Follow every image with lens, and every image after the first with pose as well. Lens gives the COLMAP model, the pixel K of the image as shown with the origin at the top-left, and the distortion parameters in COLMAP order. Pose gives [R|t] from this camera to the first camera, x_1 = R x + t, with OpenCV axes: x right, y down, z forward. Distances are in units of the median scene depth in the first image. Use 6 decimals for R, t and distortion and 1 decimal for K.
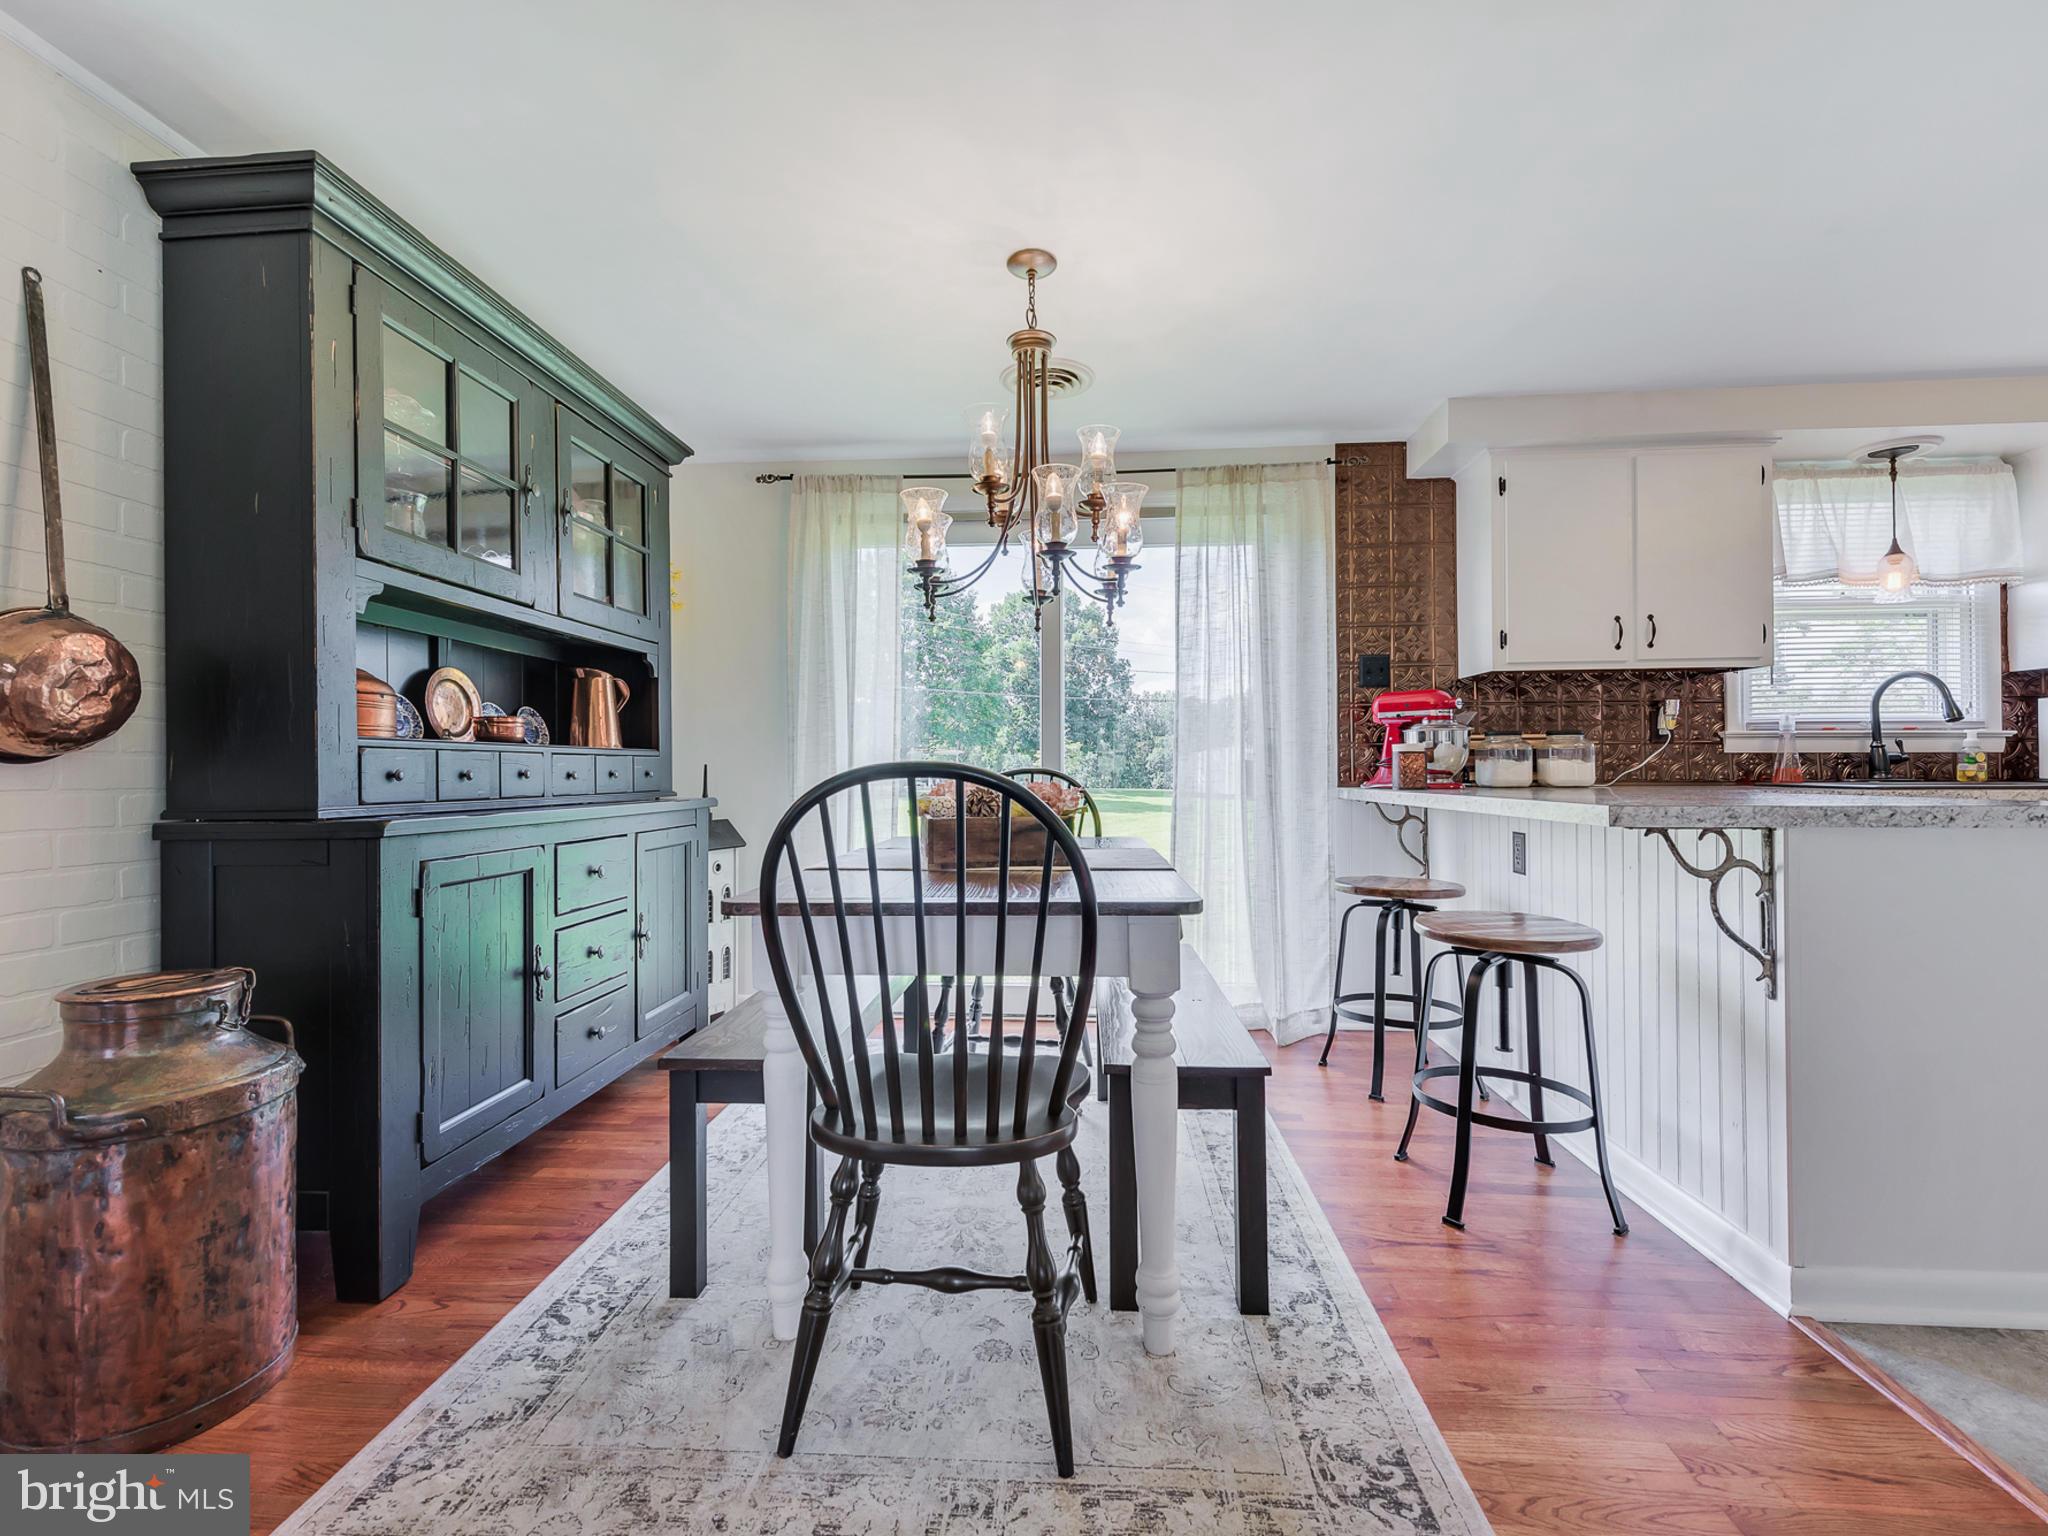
lens RADIAL K [[911.3, 0, 1024.6], [0, 911.3, 763.5], [0, 0, 1]] dist [0.012670, -0.004444]
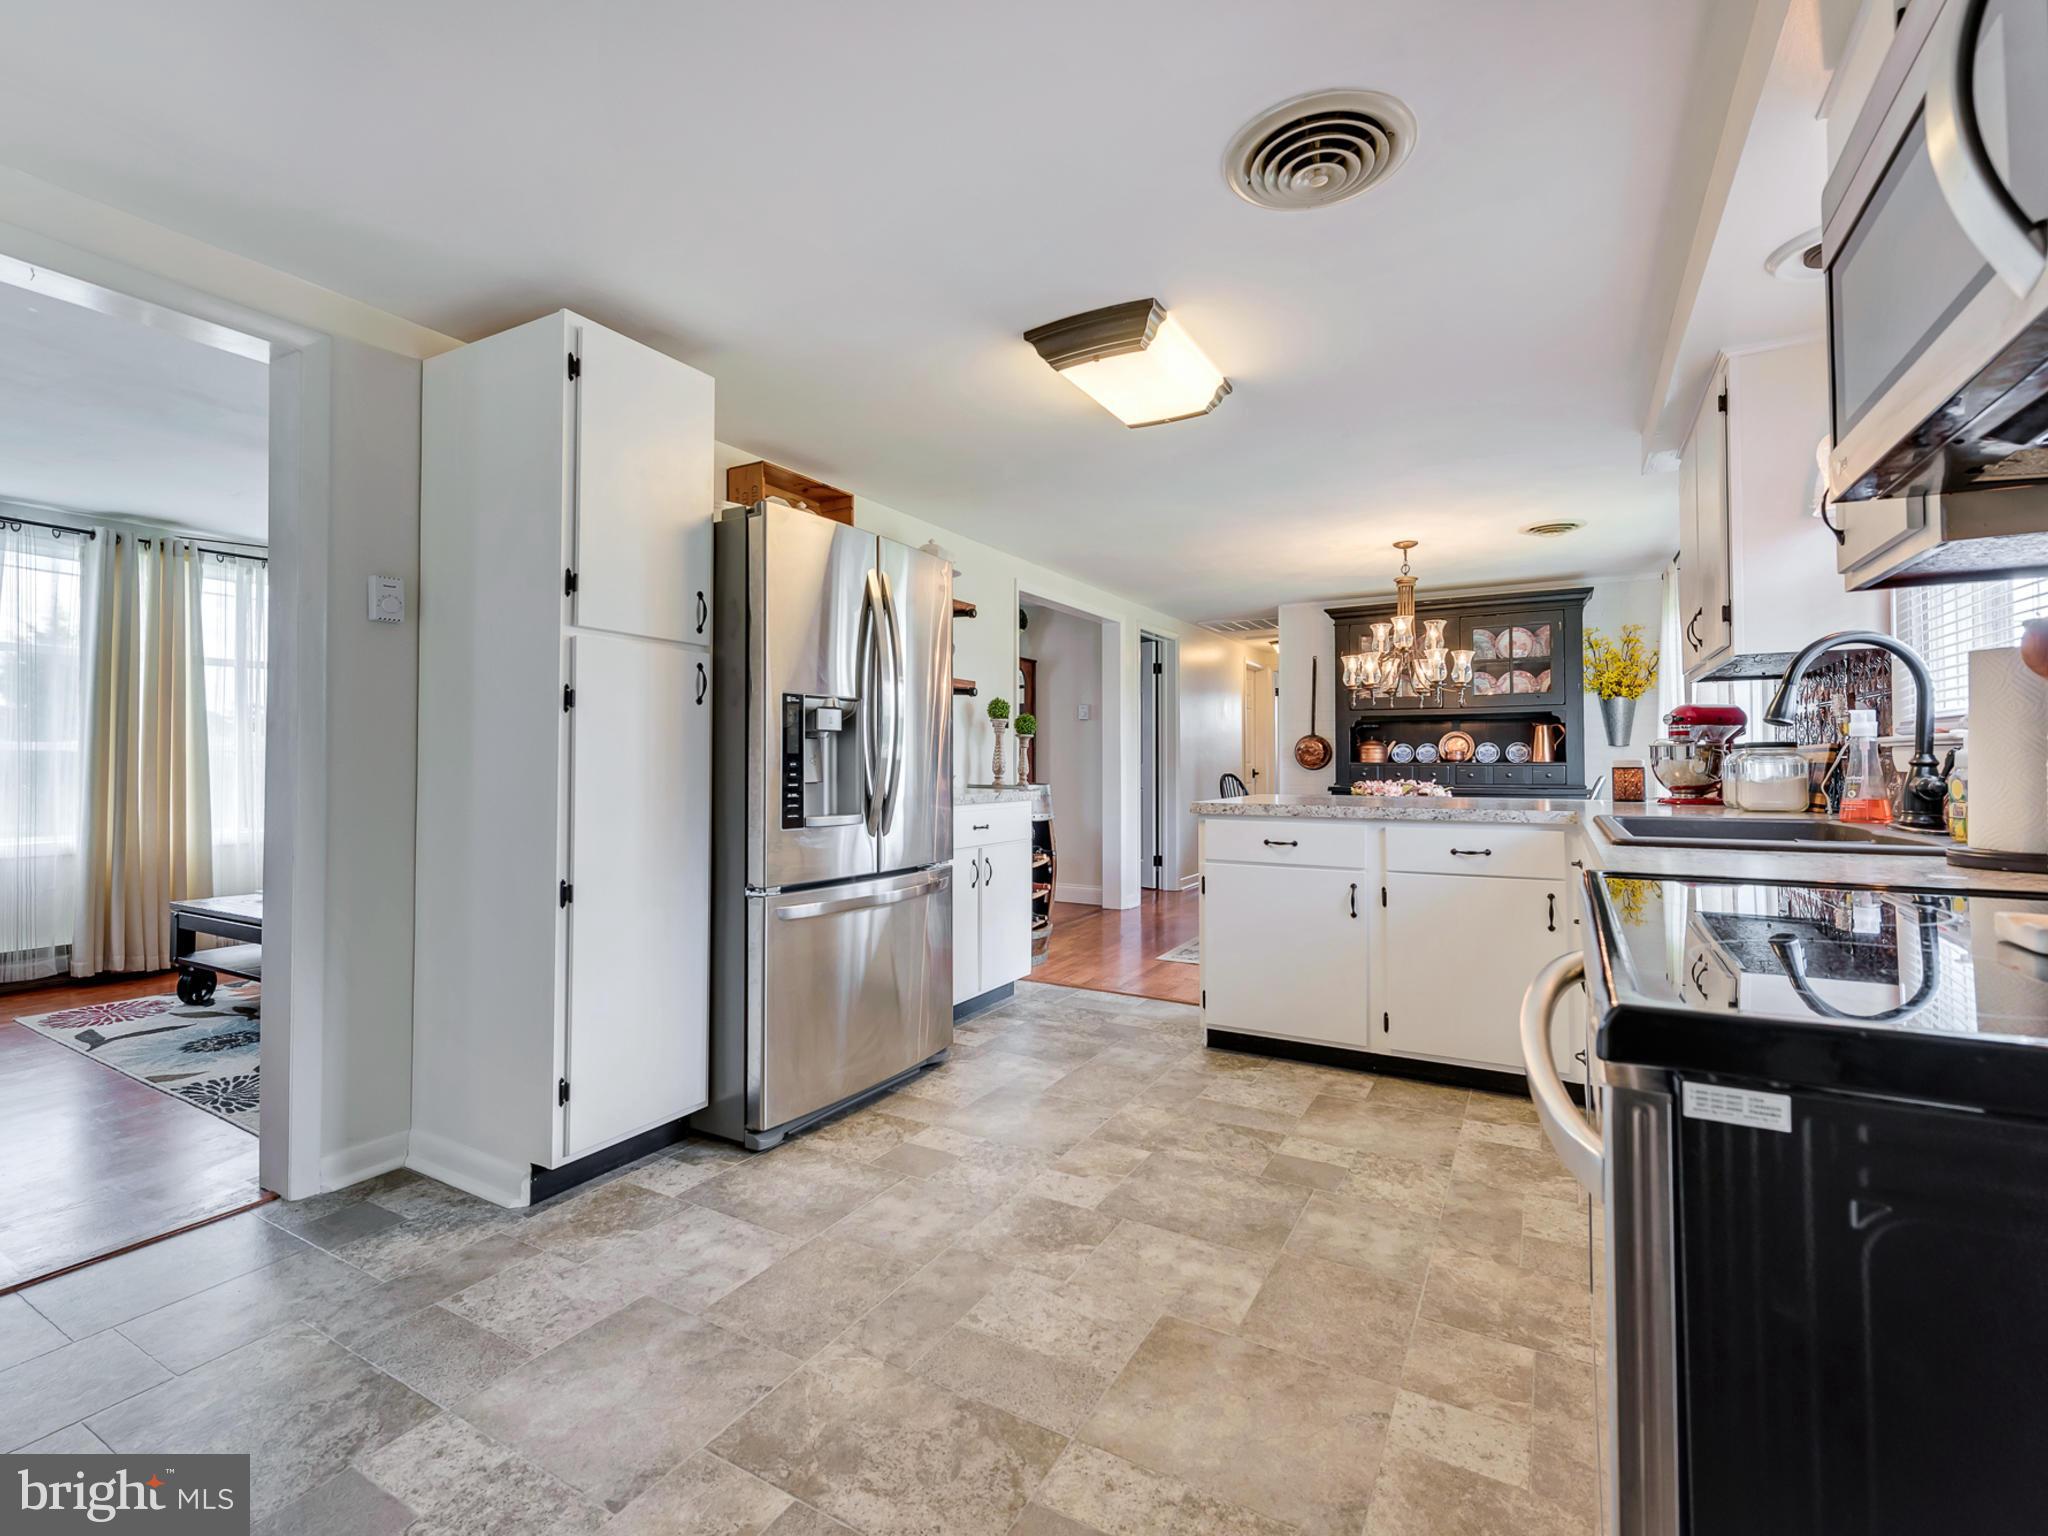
lens RADIAL K [[930.6, 0, 1019.1], [0, 930.6, 742.0], [0, 0, 1]] dist [0.013891, -0.004906]
pose [[-0.425755, -0.014484, -0.904723, 1.662678], [0.009053, 0.999754, -0.020266, -0.026350], [0.904793, -0.016819, -0.425519, 0.765853]]
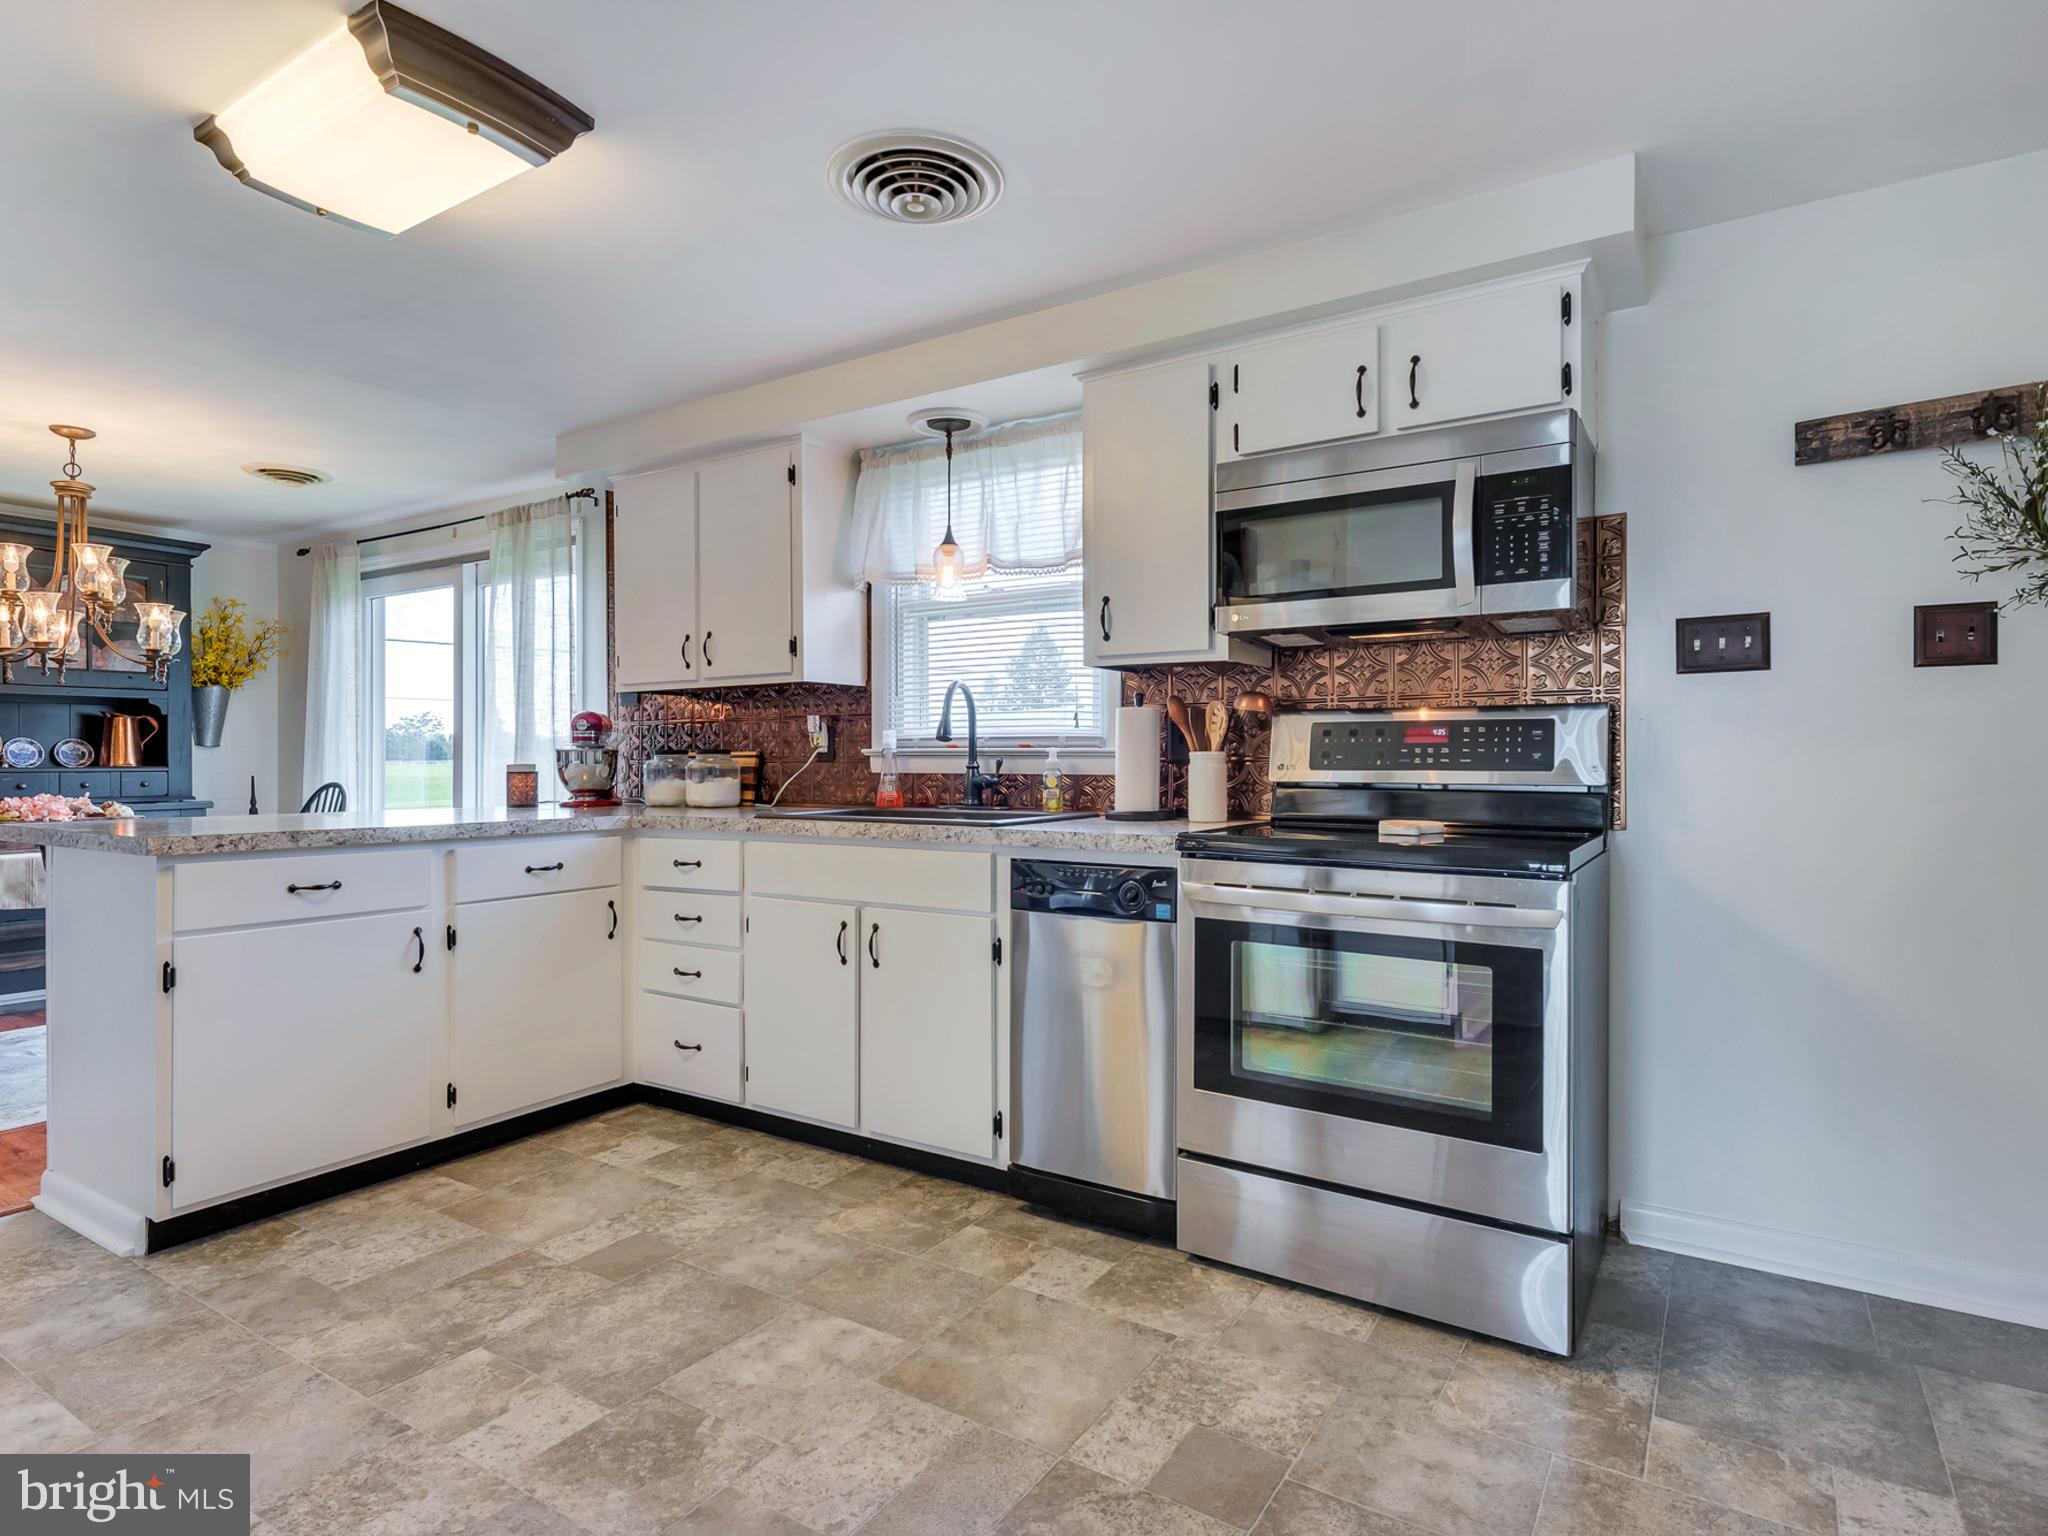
lens RADIAL K [[1103.0, 0, 1026.4], [0, 1103.0, 760.9], [0, 0, 1]] dist [0.018151, -0.007509]
pose [[0.880767, 0.002016, -0.473545, 1.471601], [0.001749, 0.999970, 0.007510, -0.033120], [0.473546, -0.007443, 0.880738, 0.123558]]
